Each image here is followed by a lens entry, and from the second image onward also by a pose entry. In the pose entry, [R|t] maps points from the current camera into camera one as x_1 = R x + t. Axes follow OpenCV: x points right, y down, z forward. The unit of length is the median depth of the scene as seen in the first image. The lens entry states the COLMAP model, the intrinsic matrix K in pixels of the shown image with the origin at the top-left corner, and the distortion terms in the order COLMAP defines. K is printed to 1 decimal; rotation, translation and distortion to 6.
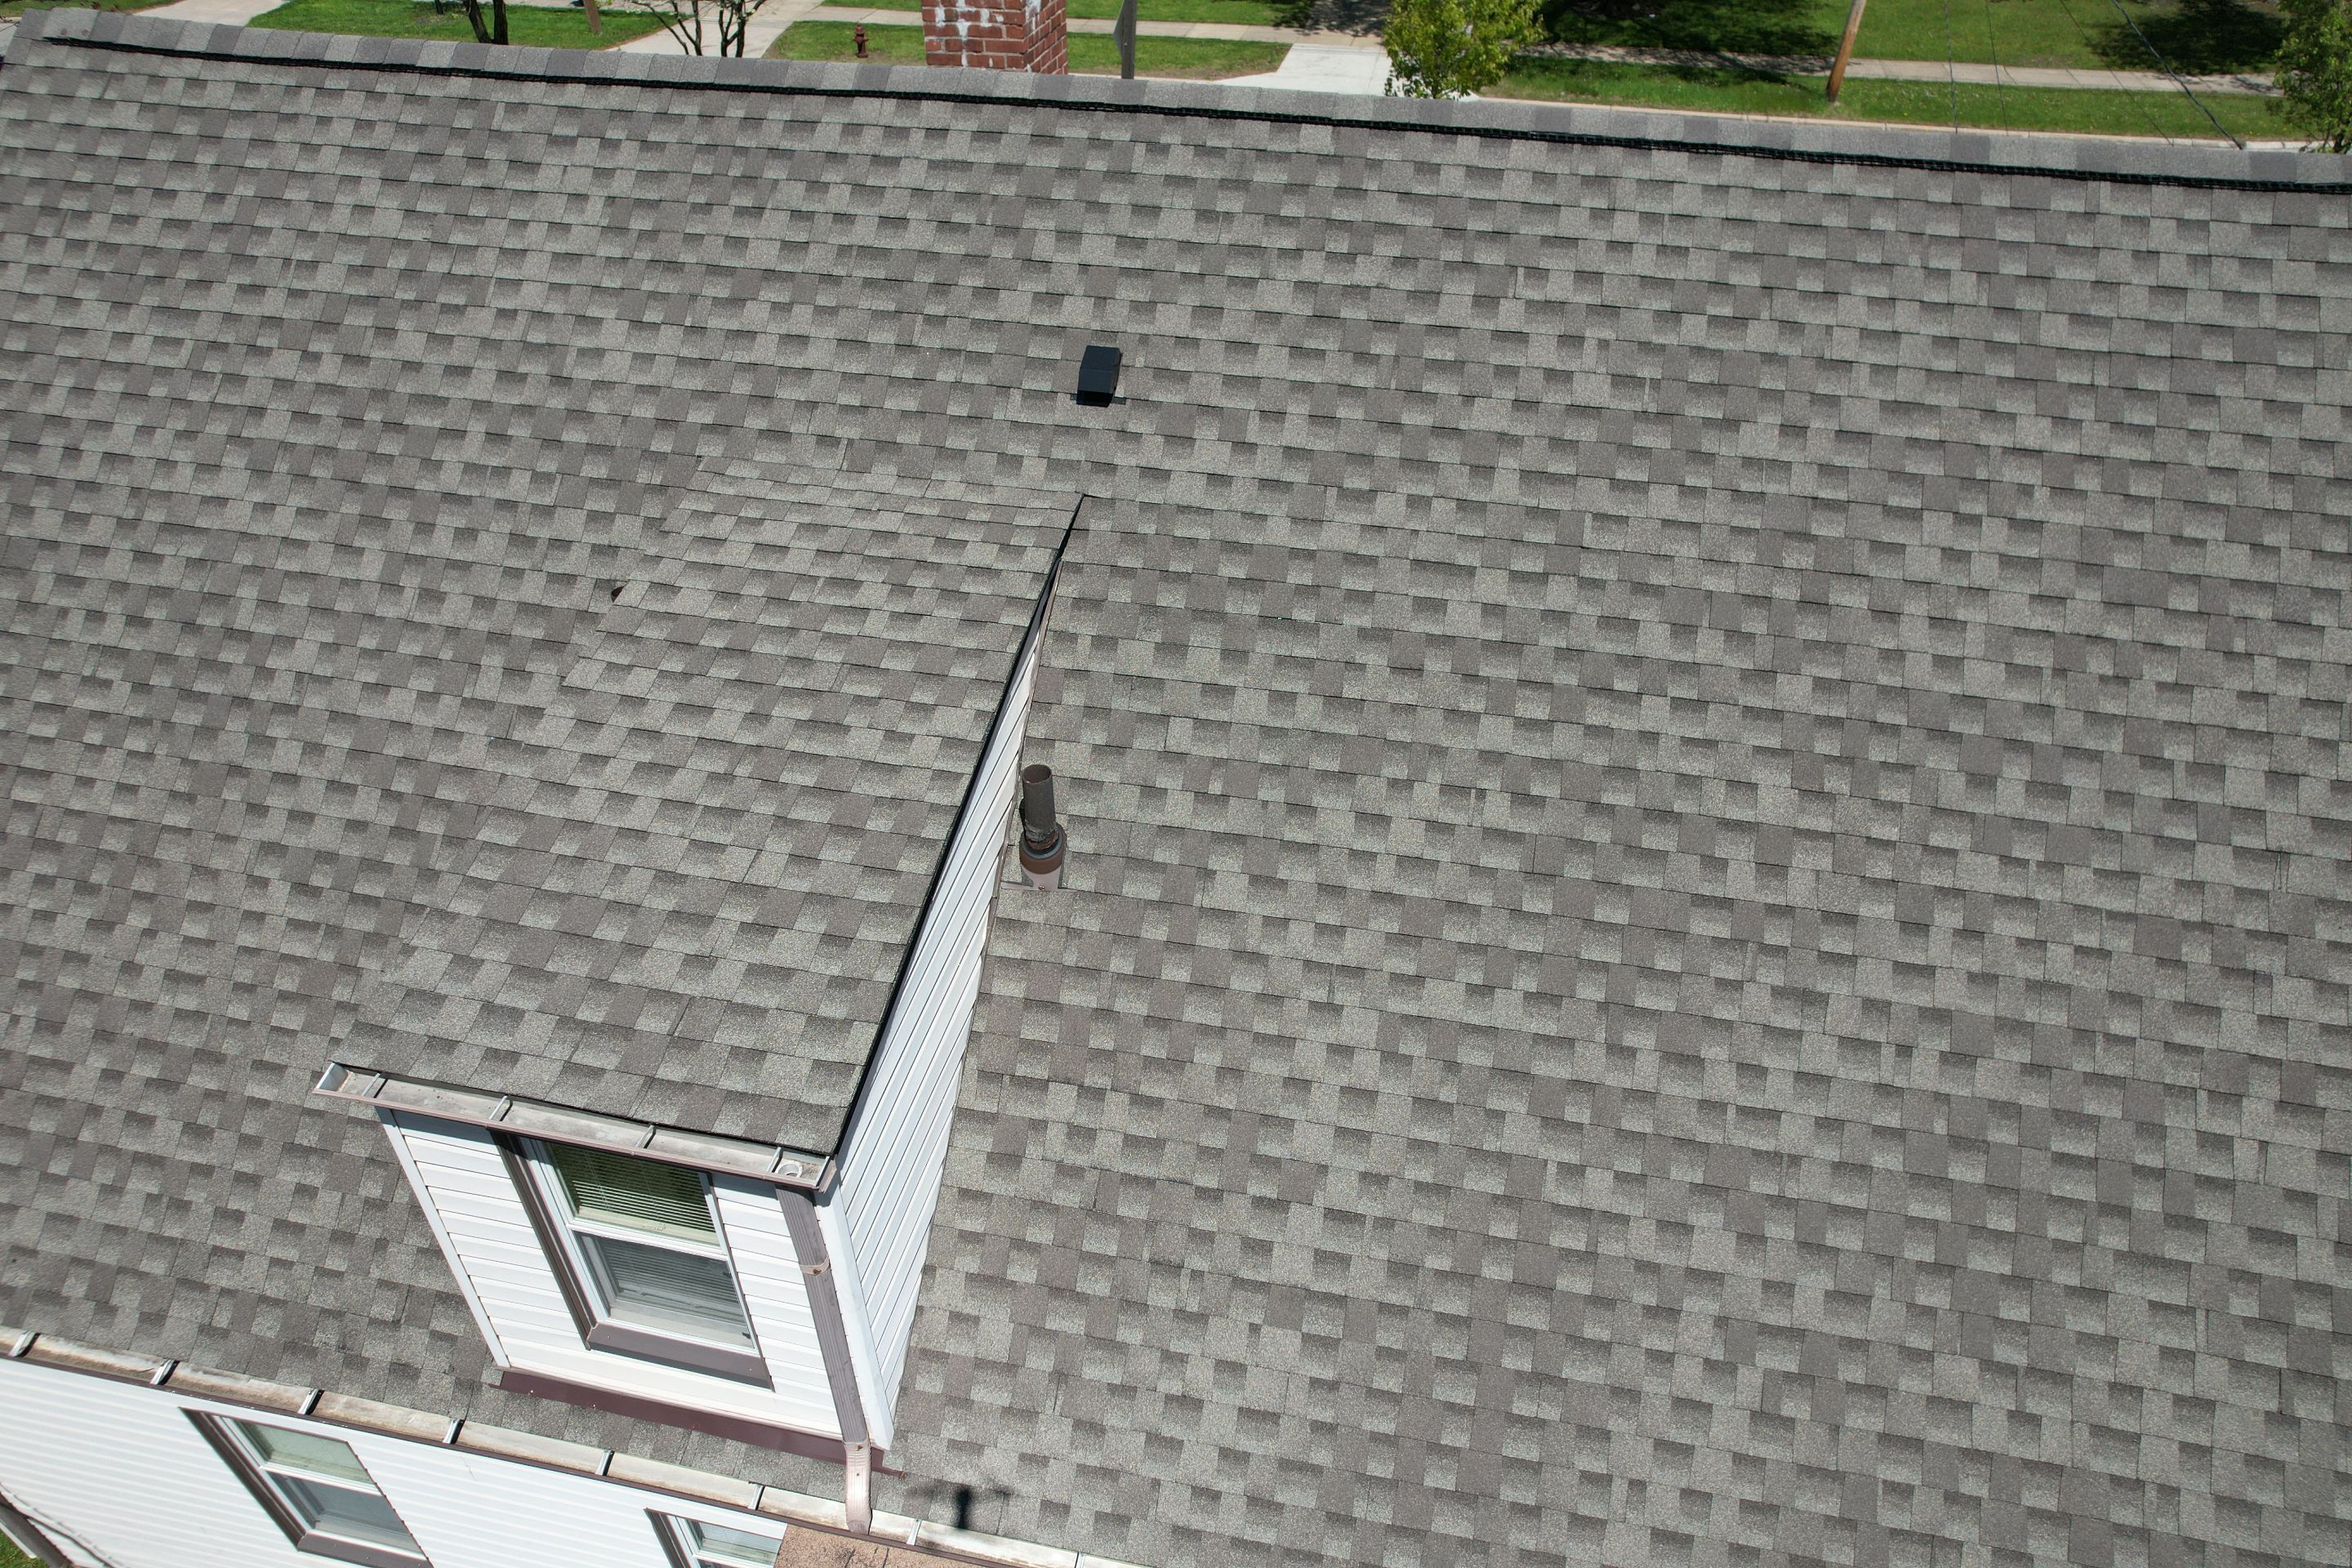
lens RADIAL K [[1499.8, 0, 1181.2], [0, 1499.8, 782.9], [0, 0, 1]] dist [-0.074290, 0.064170]
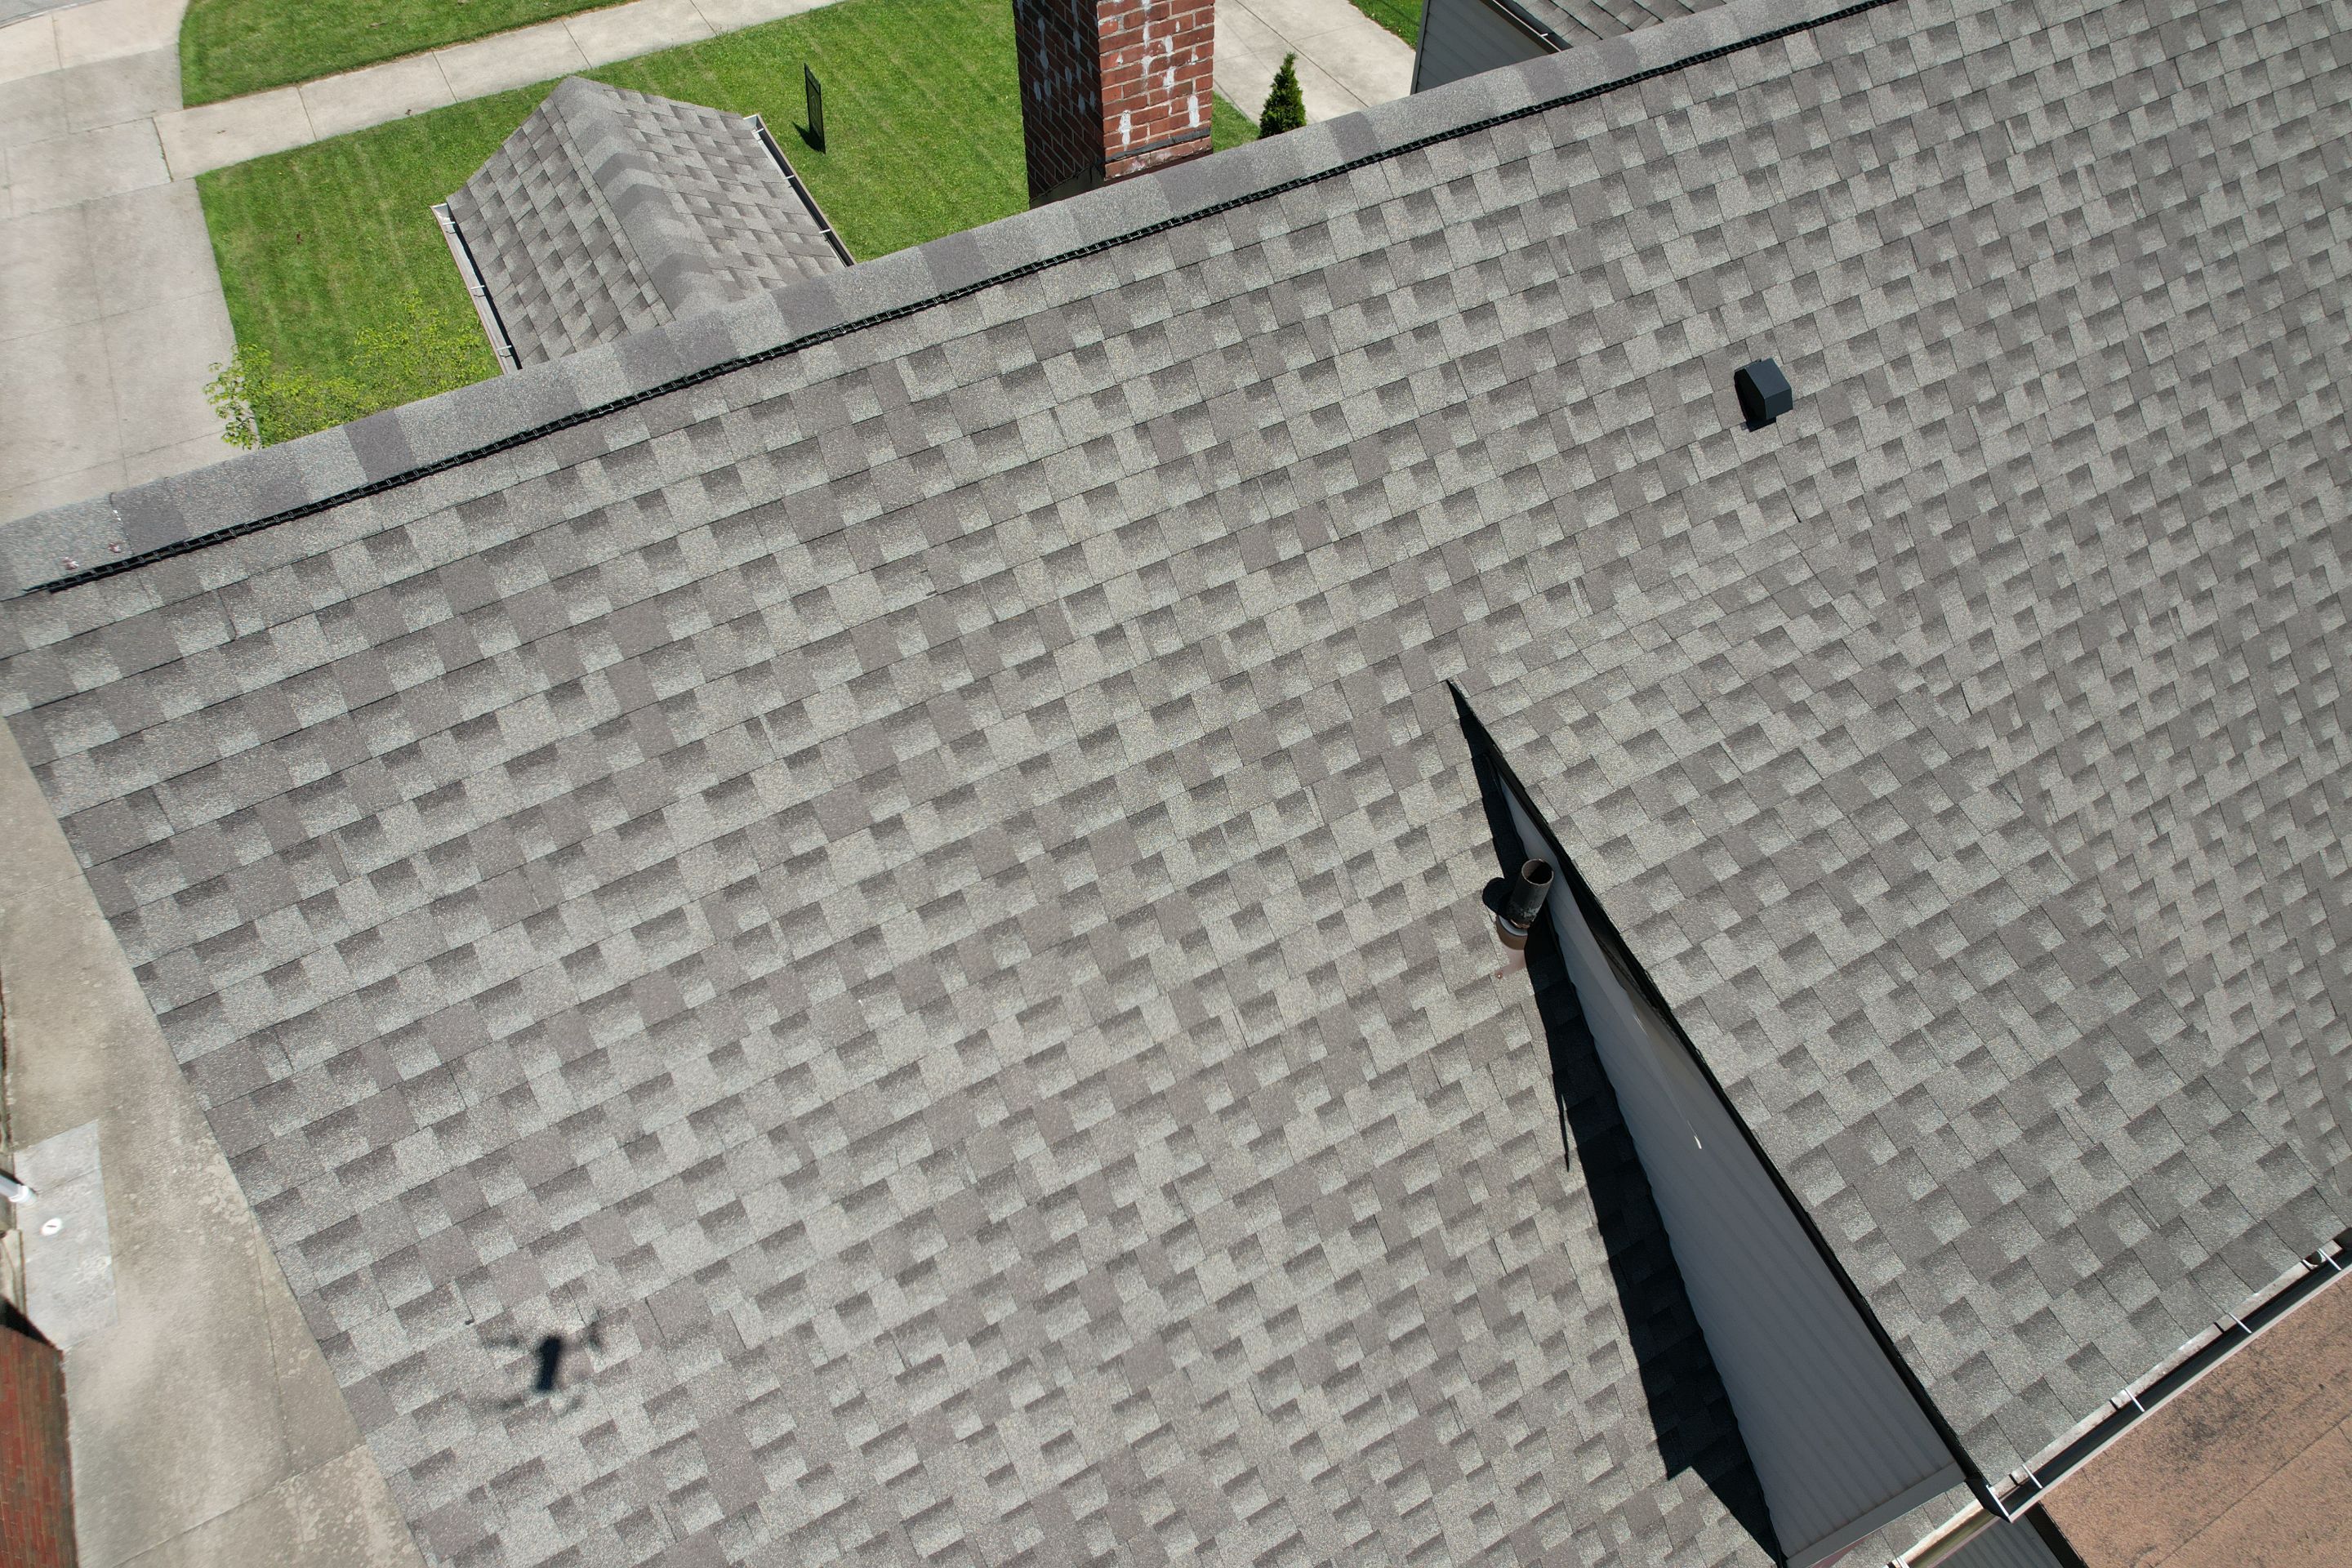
lens RADIAL K [[1499.8, 0, 1170.1], [0, 1499.8, 780.3], [0, 0, 1]] dist [-0.074290, 0.064170]
pose [[0.766497, -0.523227, 0.372446, -0.832923], [0.410318, 0.845076, 0.342761, -0.556244], [-0.494087, -0.109904, 0.862438, 0.378450]]
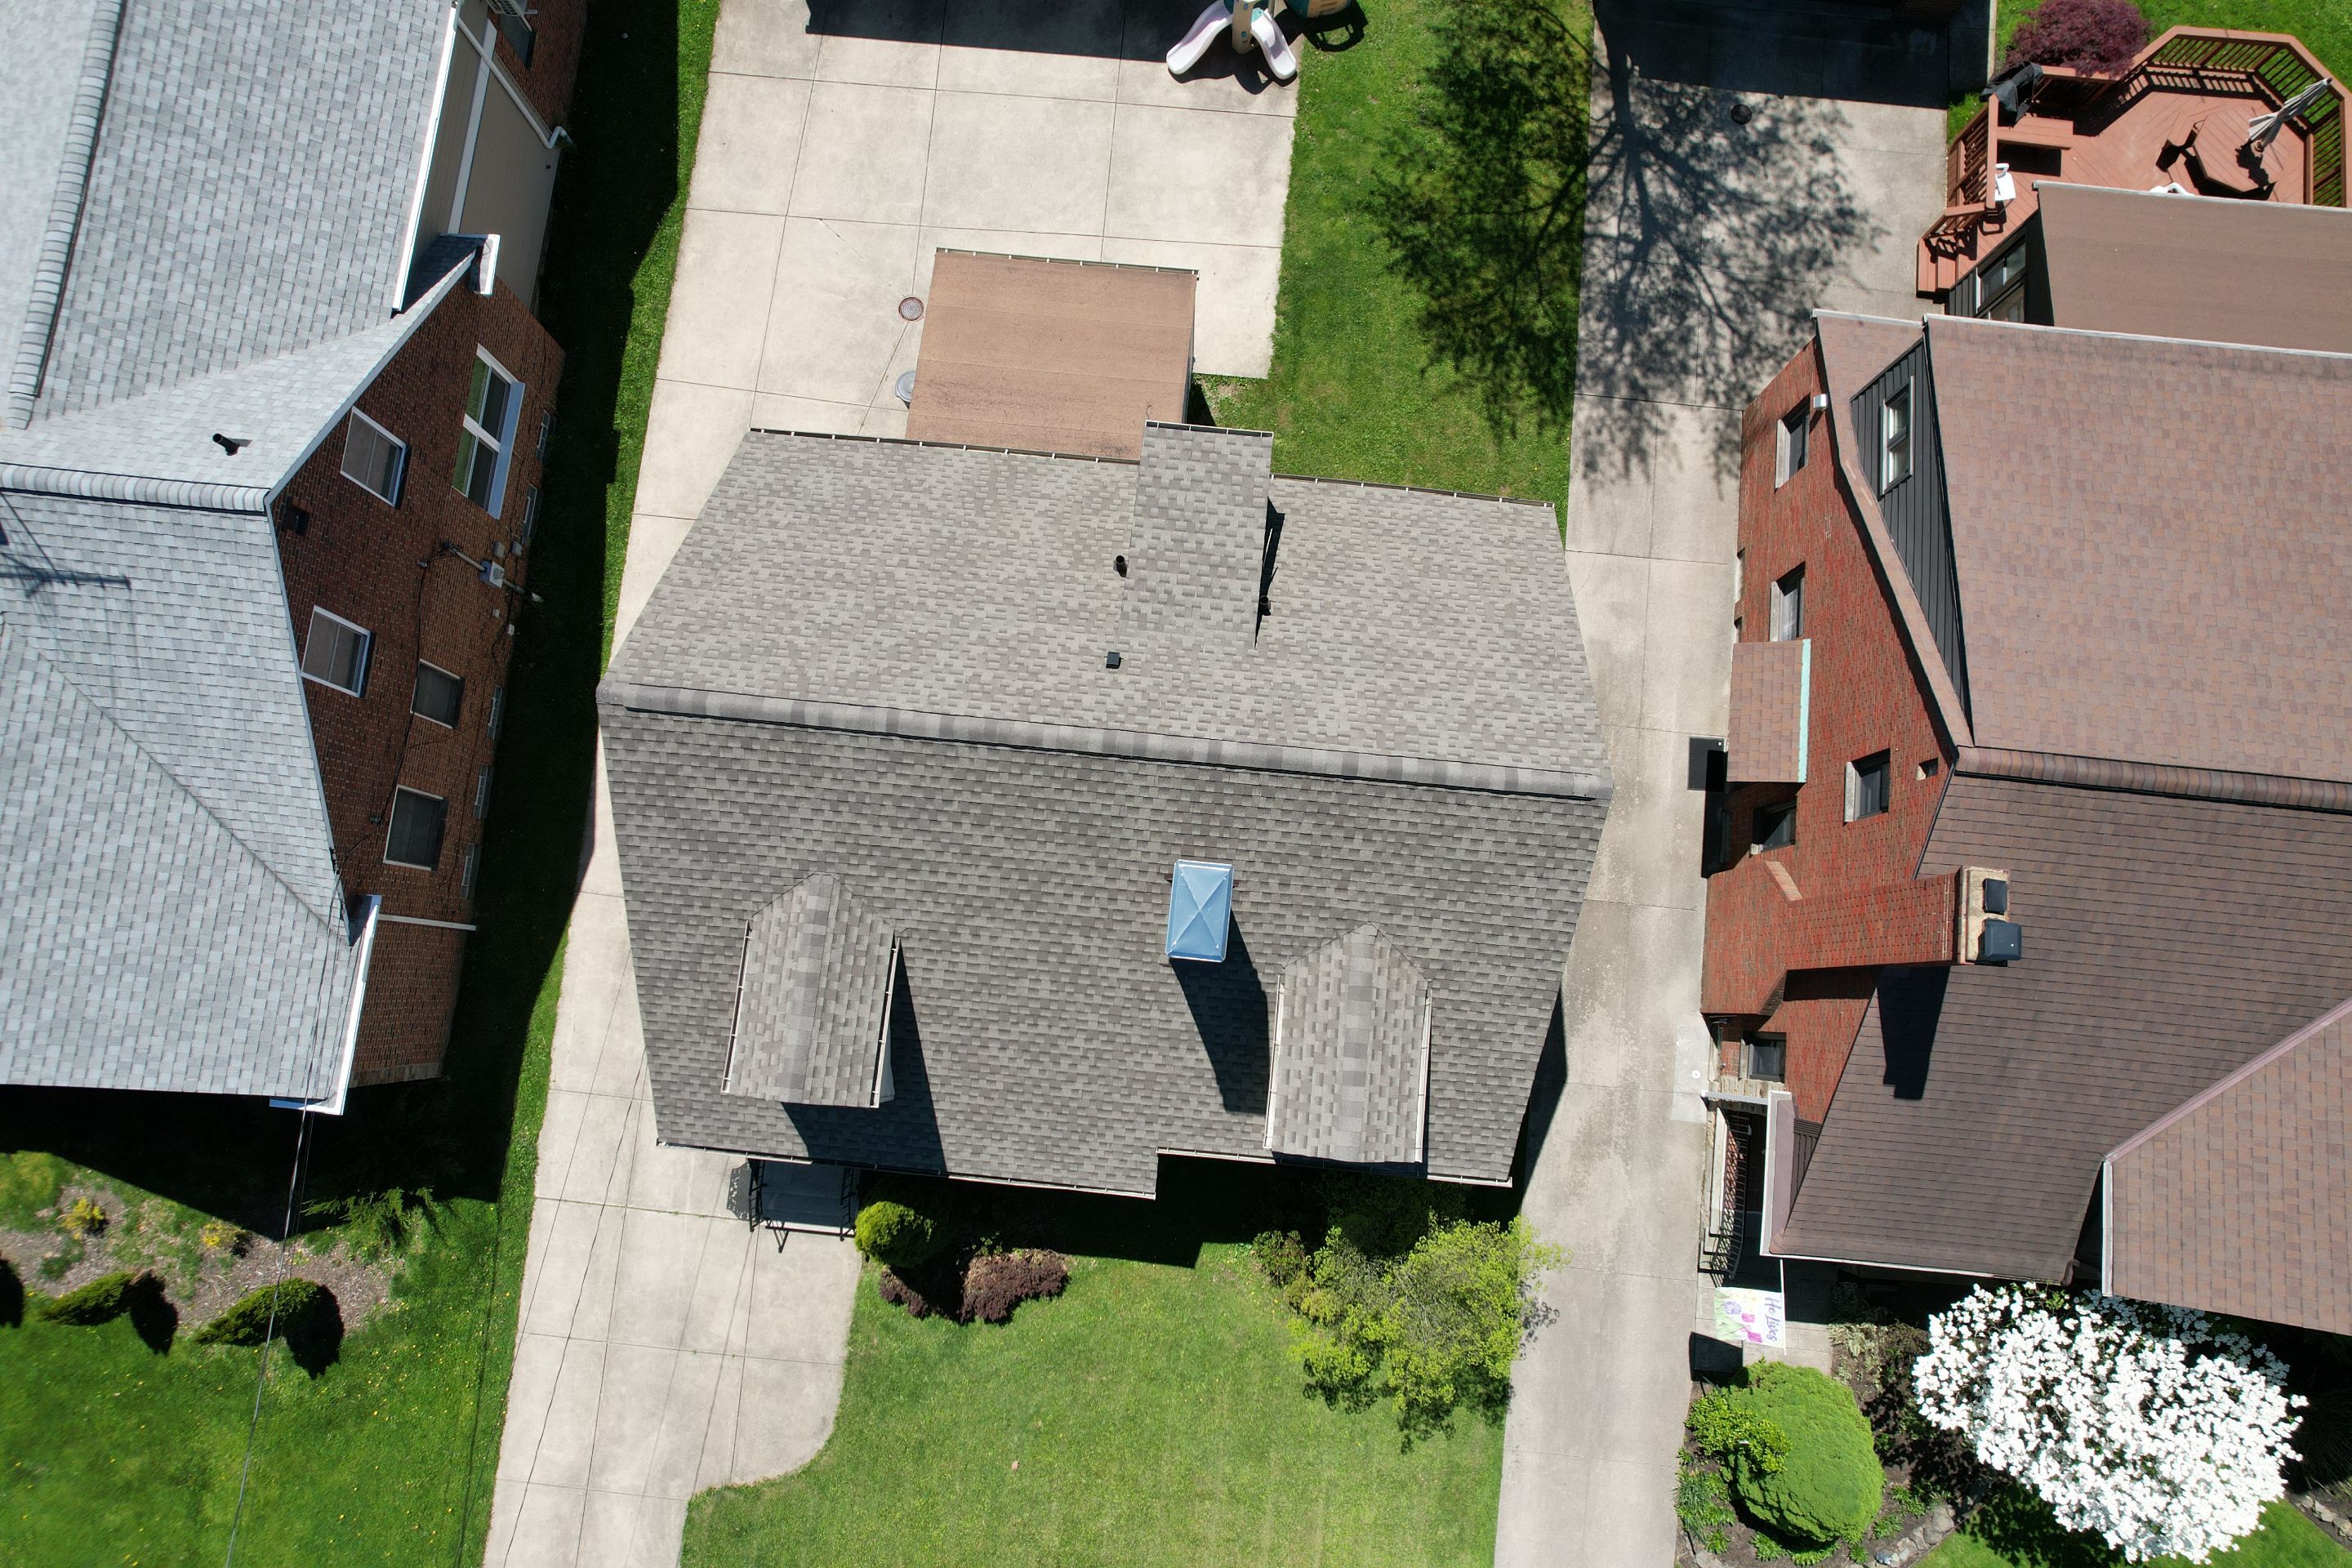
lens RADIAL K [[1499.8, 0, 1185.9], [0, 1499.8, 800.2], [0, 0, 1]] dist [-0.074290, 0.064170]
pose [[-0.994659, 0.098439, -0.031034, -0.080366], [-0.077718, -0.516444, 0.852787, -2.956632], [0.067920, 0.850644, 0.521336, -0.256677]]
